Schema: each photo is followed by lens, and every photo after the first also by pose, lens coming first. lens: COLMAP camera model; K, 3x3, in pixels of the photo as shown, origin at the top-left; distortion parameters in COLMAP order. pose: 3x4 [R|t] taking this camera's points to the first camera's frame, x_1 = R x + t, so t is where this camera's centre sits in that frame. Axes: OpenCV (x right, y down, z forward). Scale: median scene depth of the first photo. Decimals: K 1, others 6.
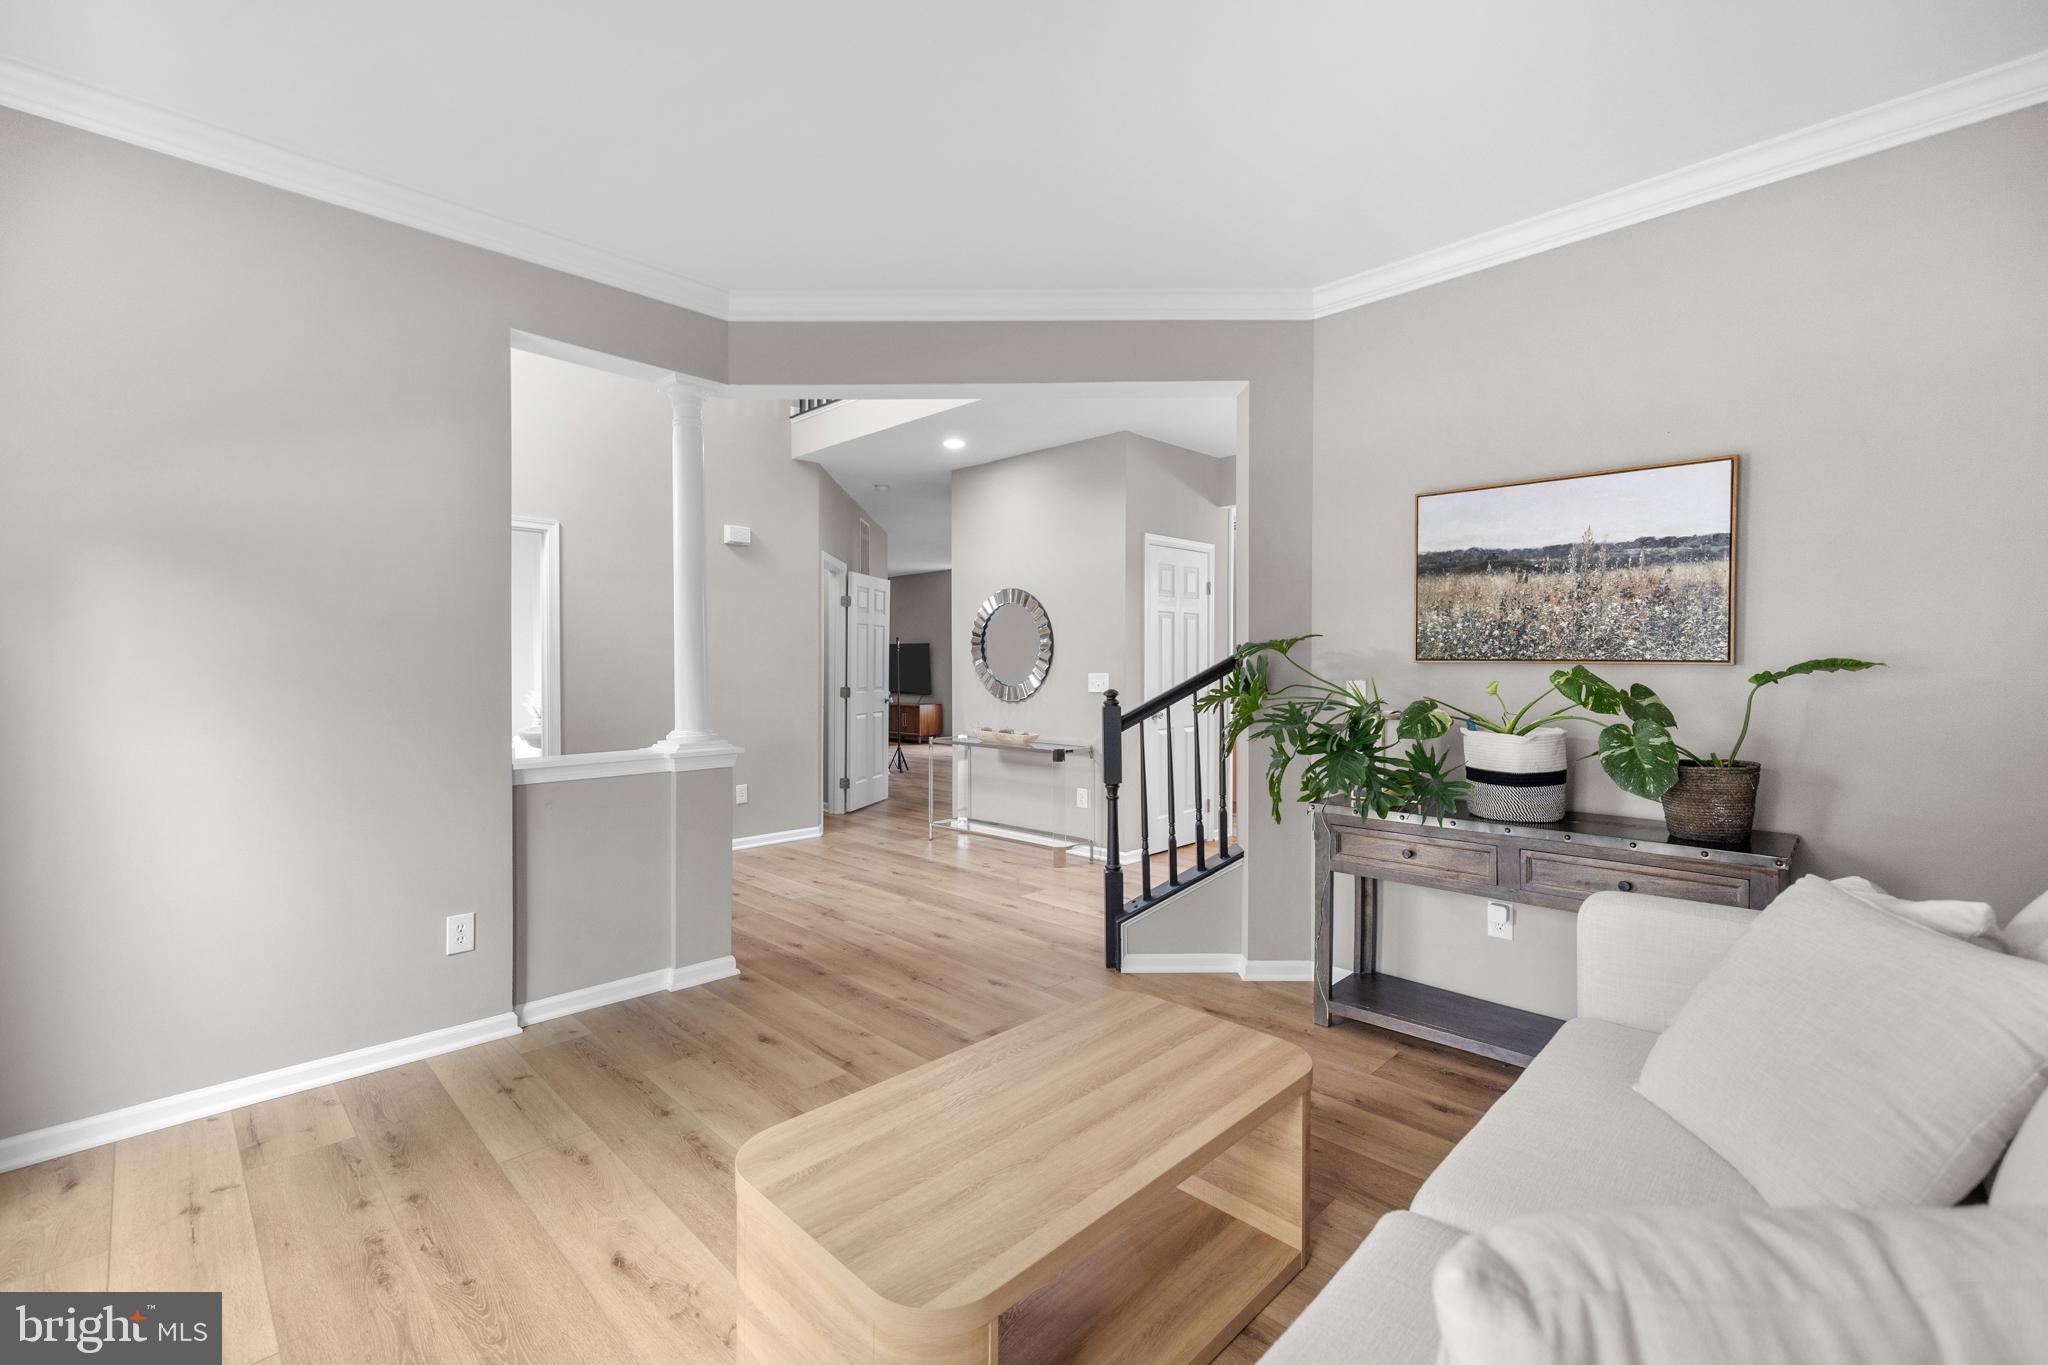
lens RADIAL K [[847.0, 0, 1025.7], [0, 847.0, 666.0], [0, 0, 1]] dist [0.000734, -0.000052]
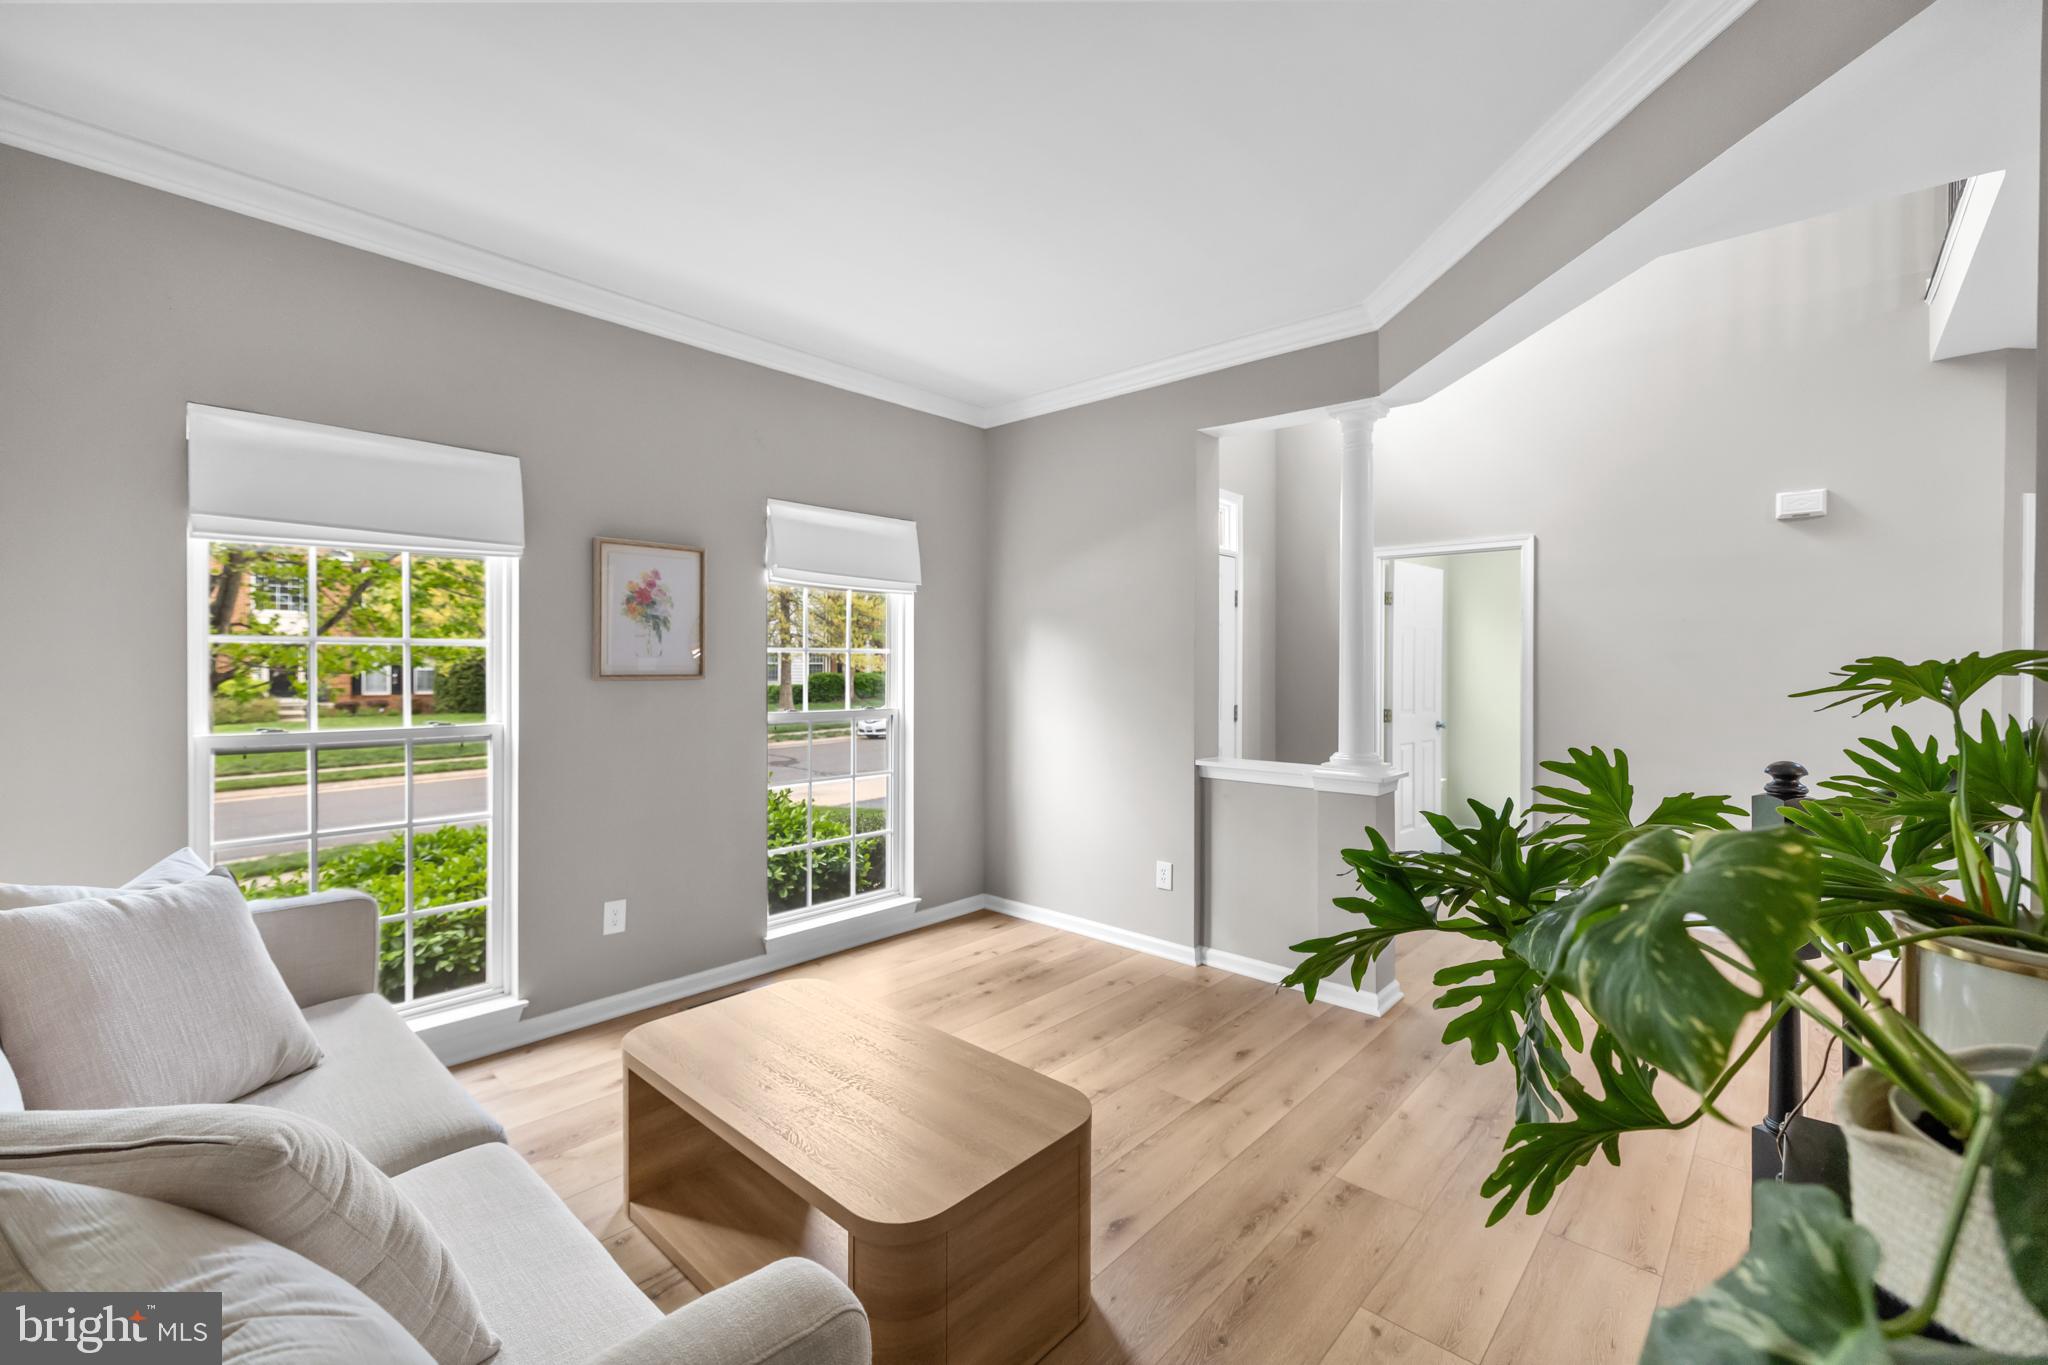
lens RADIAL K [[847.0, 0, 1025.7], [0, 847.0, 666.0], [0, 0, 1]] dist [0.000734, -0.000052]
pose [[0.064888, 0.004392, -0.997883, 0.743388], [-0.006953, 0.999968, 0.003949, -0.036713], [0.997868, 0.006682, 0.064916, 0.702810]]
